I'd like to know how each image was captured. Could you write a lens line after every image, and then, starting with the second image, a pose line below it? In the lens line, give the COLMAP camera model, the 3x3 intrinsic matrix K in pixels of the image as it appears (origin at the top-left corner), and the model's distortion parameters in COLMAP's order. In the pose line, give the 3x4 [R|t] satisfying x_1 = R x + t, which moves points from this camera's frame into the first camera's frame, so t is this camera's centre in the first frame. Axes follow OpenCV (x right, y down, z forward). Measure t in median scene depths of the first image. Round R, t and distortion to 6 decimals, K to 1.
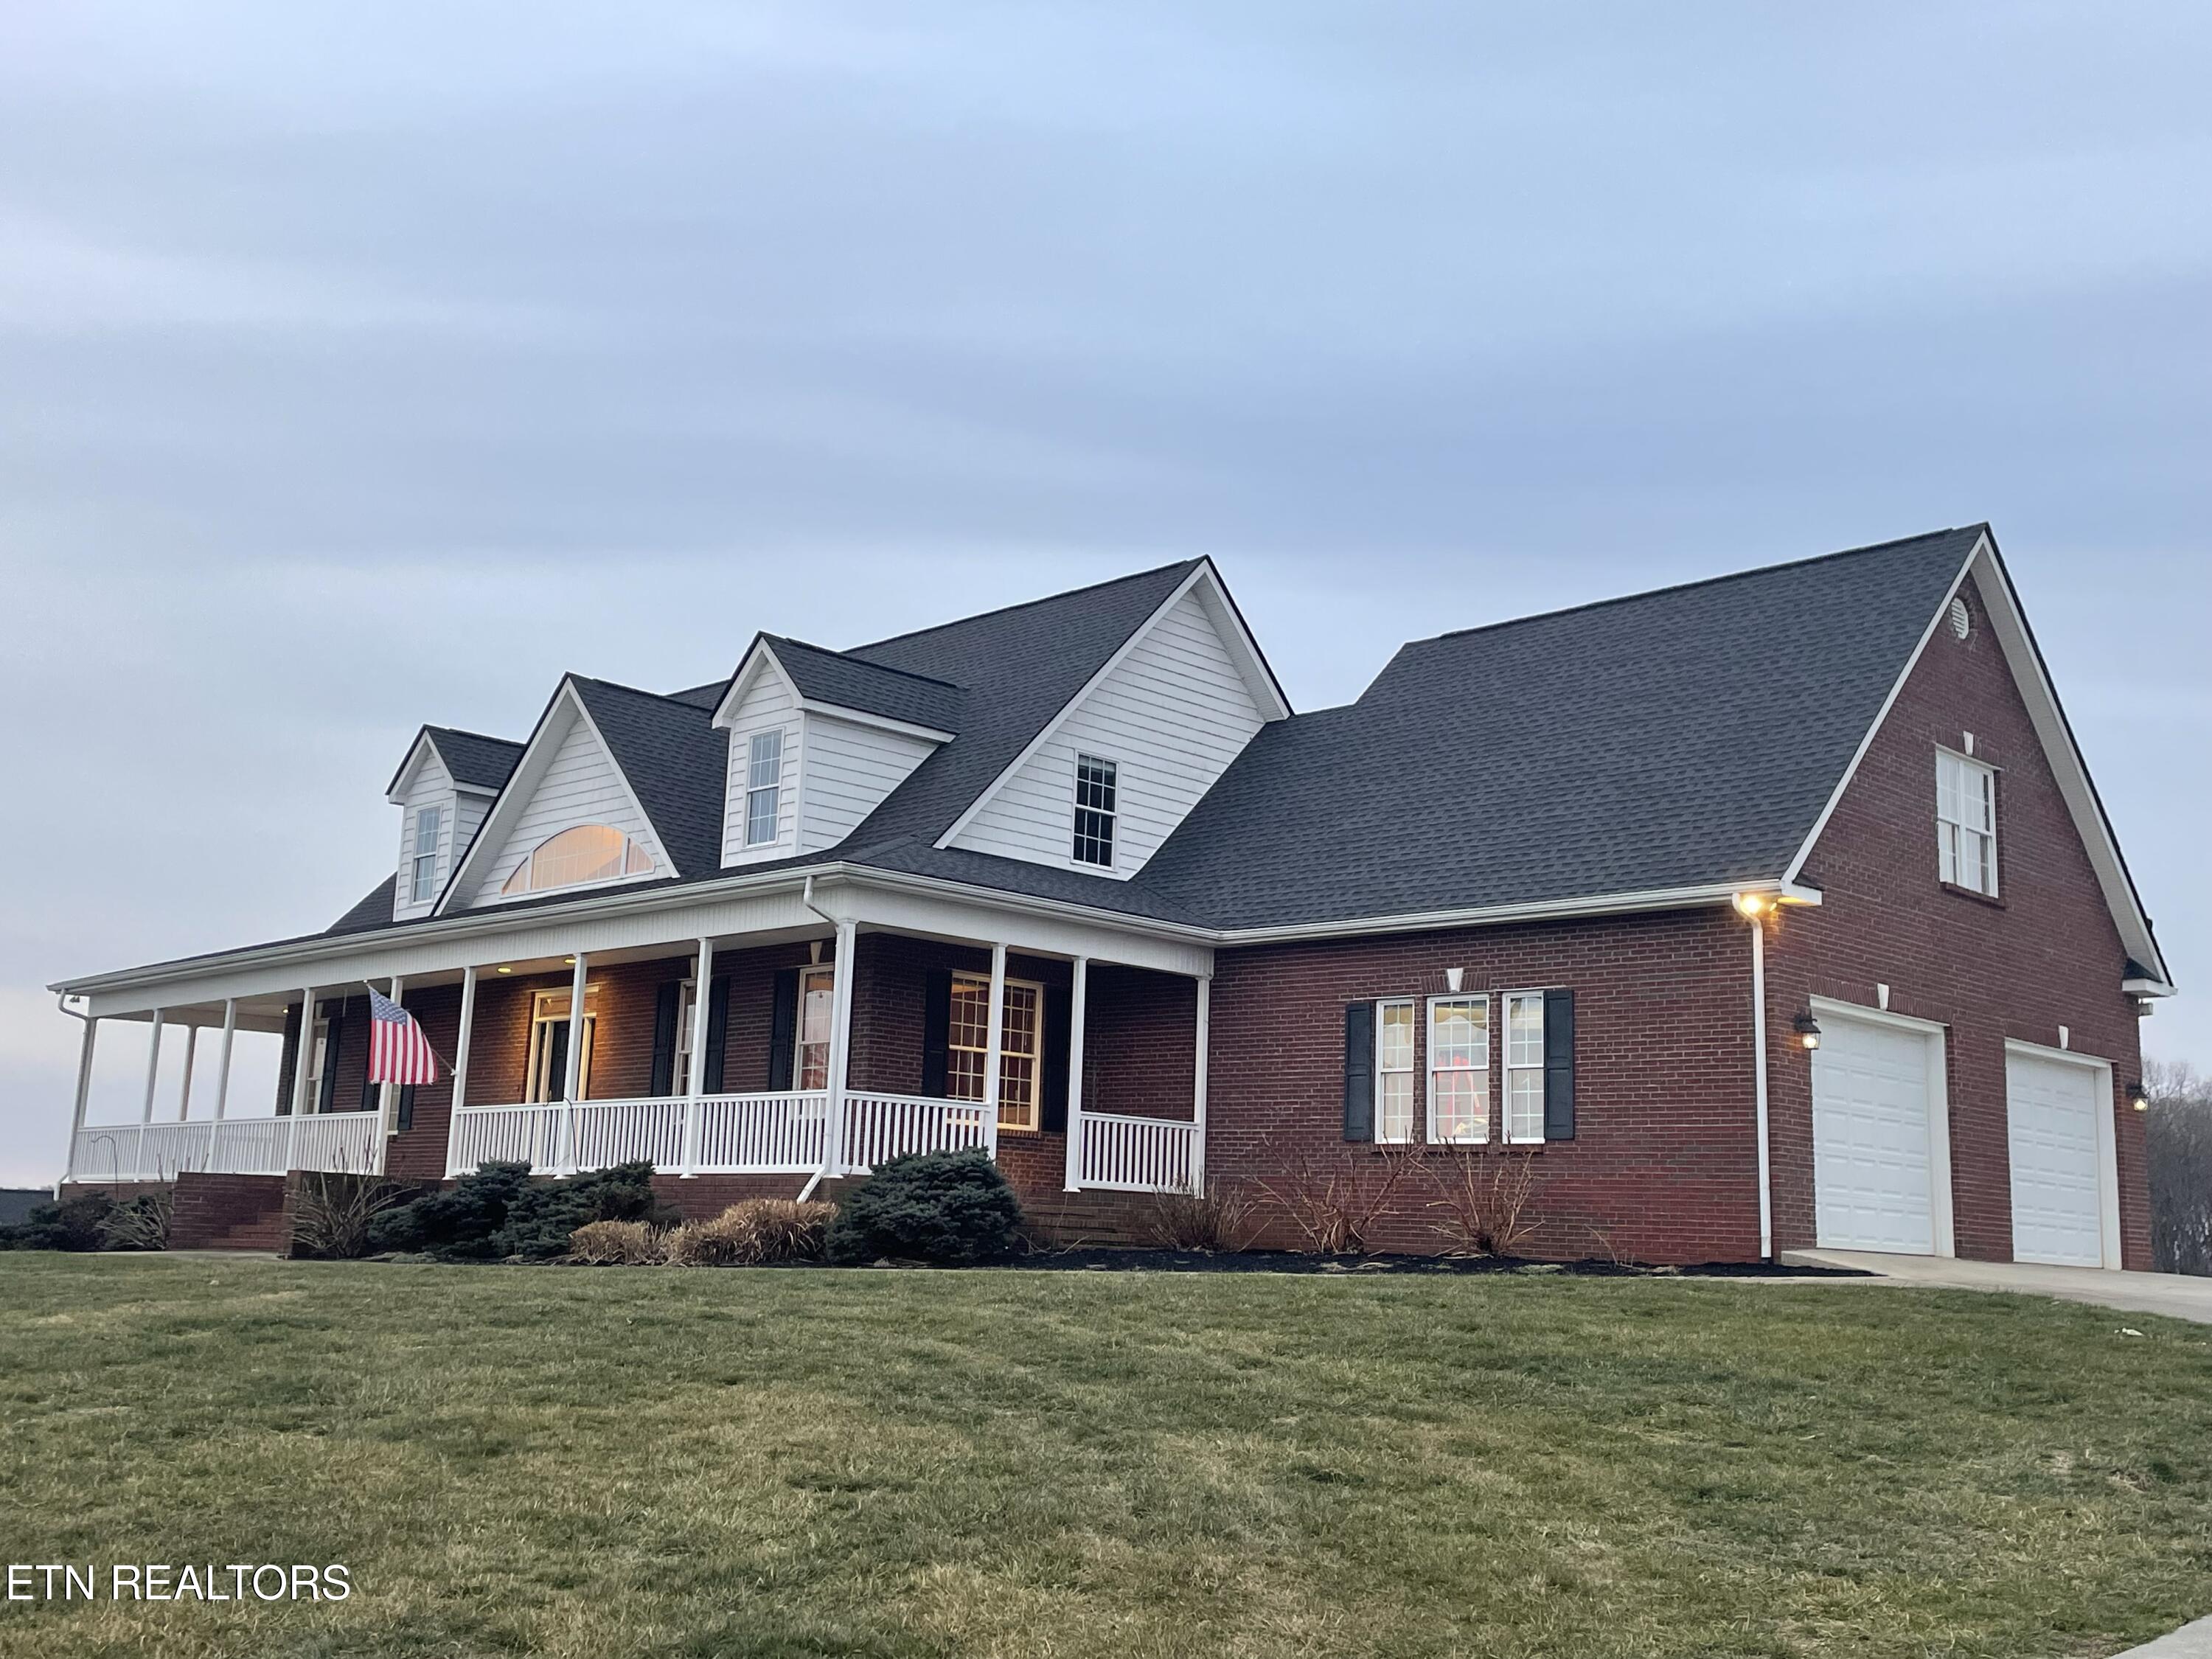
lens RADIAL K [[2308.9, 0, 1106.2], [0, 2308.9, 826.1], [0, 0, 1]] dist [0.080831, 0.000000]
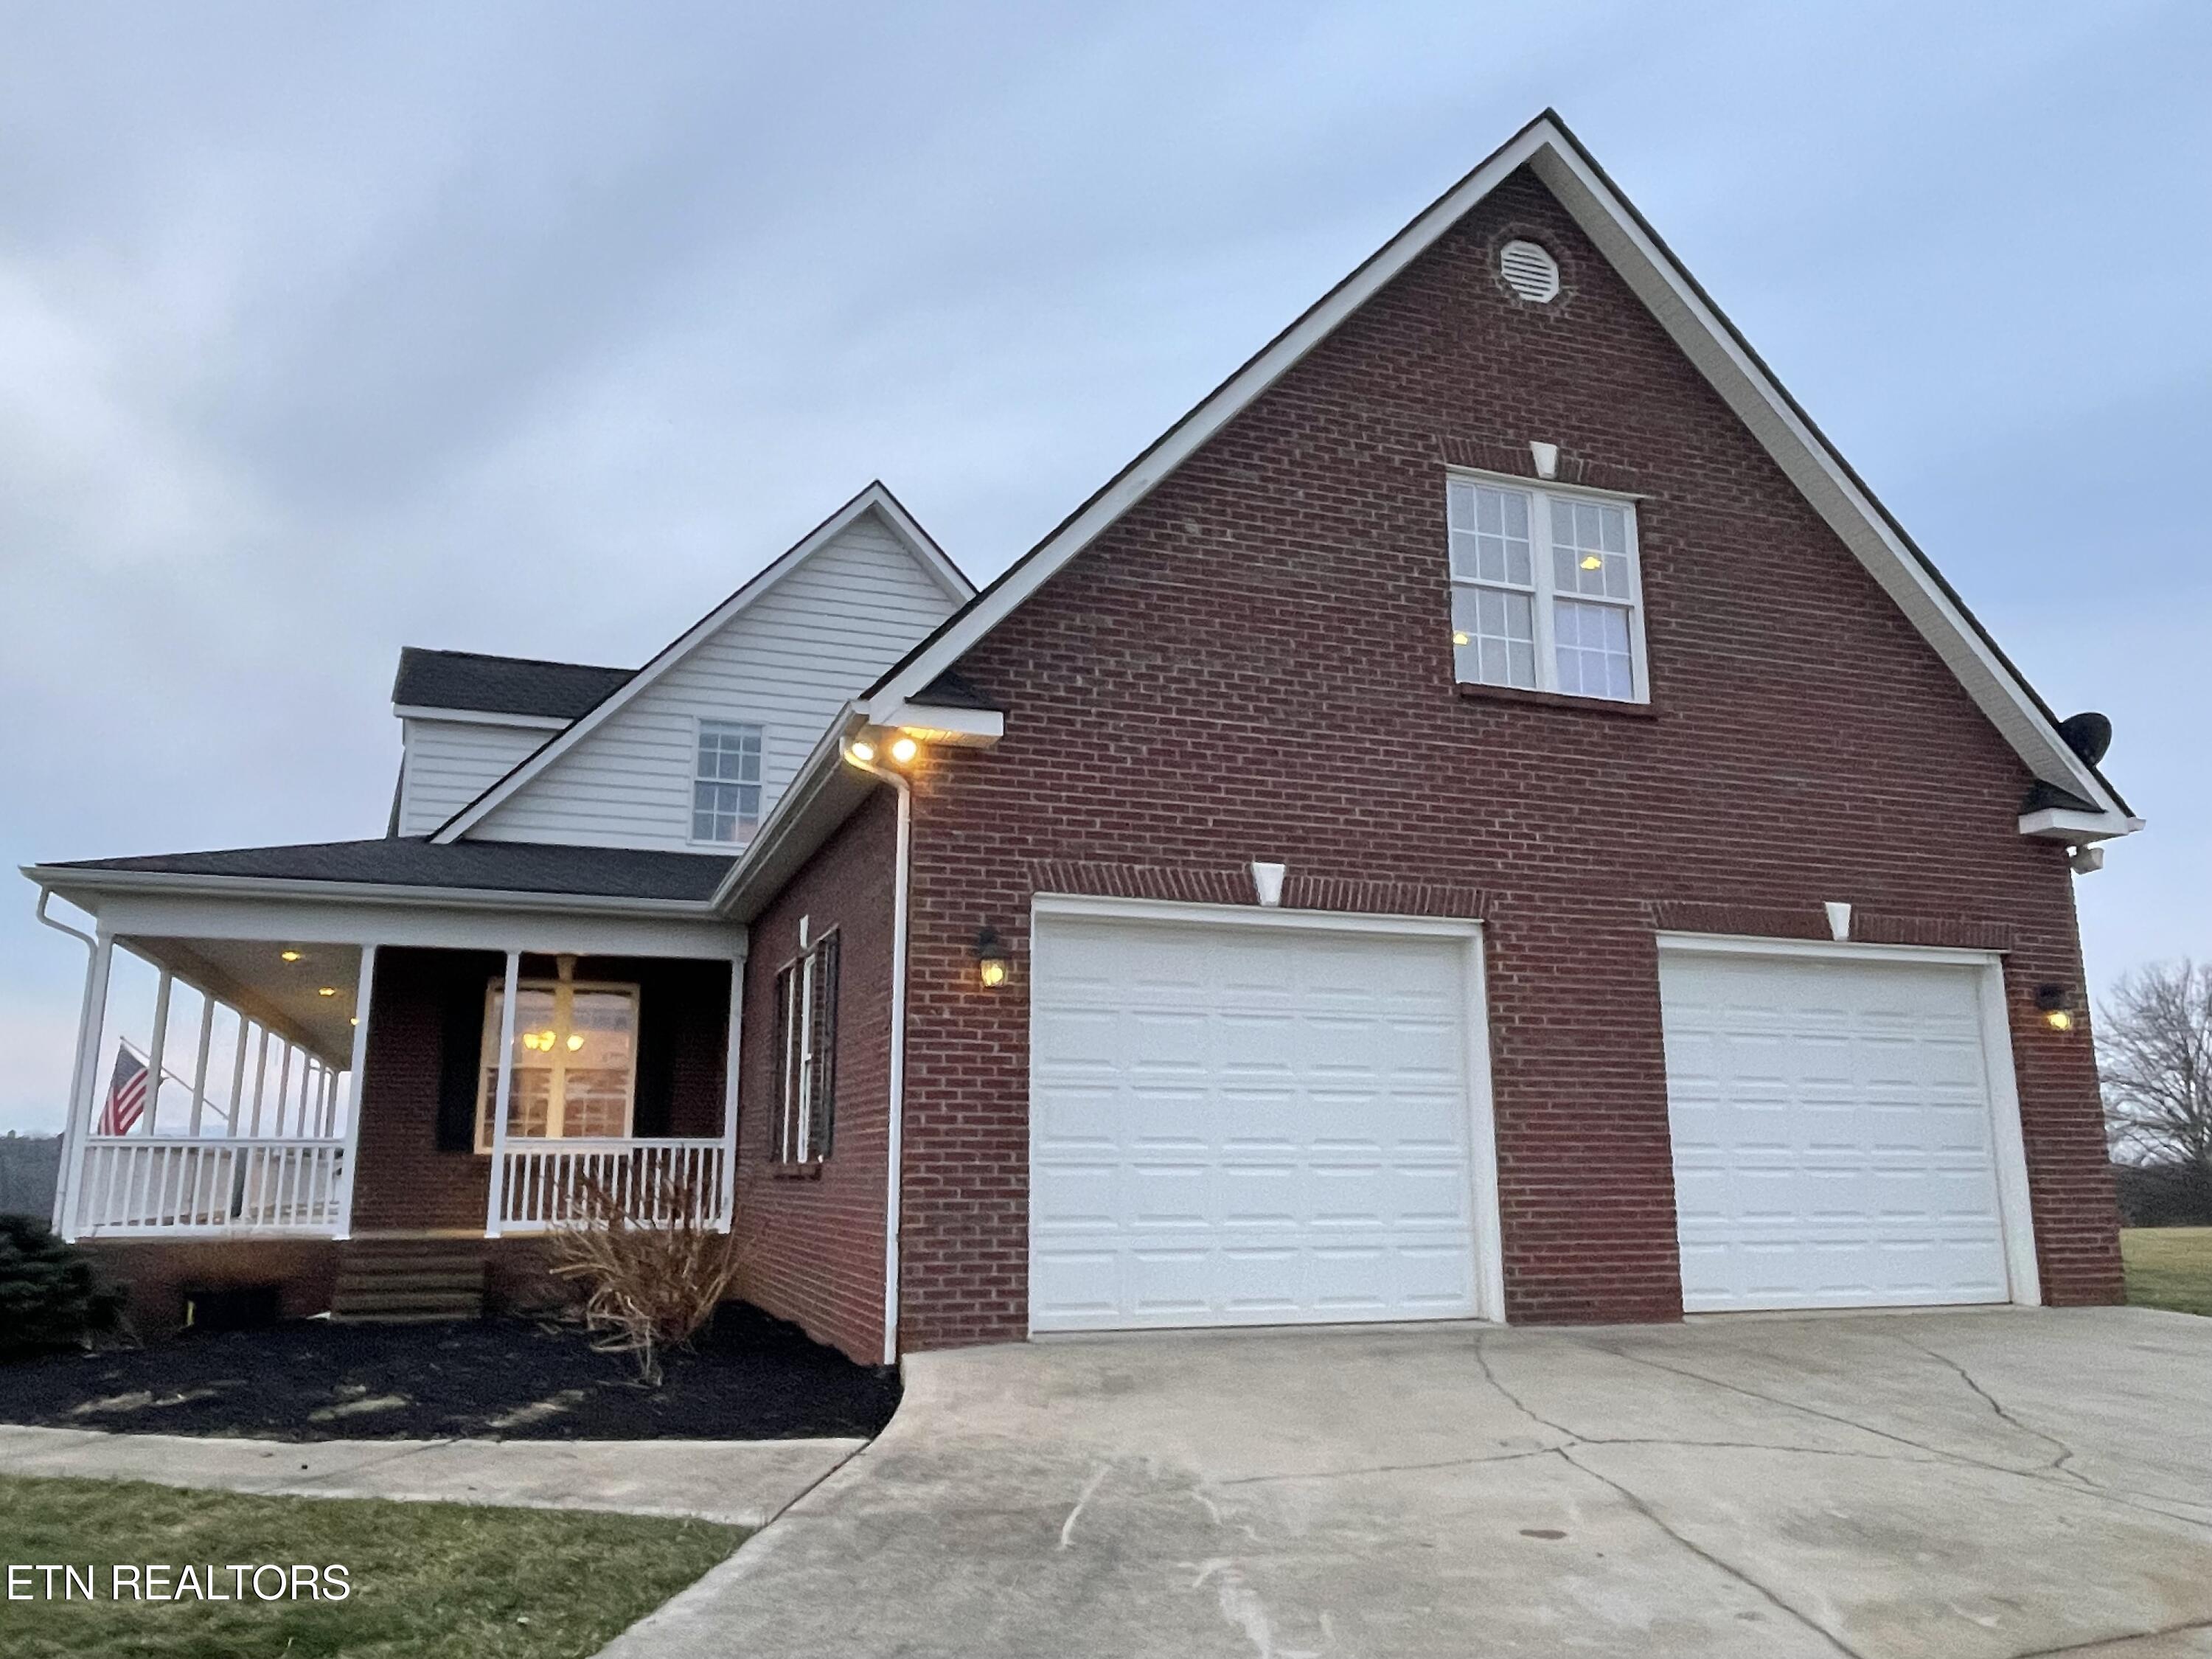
lens RADIAL K [[1617.9, 0, 1106.4], [0, 1617.9, 832.3], [0, 0, 1]] dist [0.009922, 0.004128]
pose [[0.898583, -0.128278, -0.419634, 0.416531], [0.114646, 0.991731, -0.057666, 0.070349], [0.423562, 0.003708, 0.905860, 0.546831]]
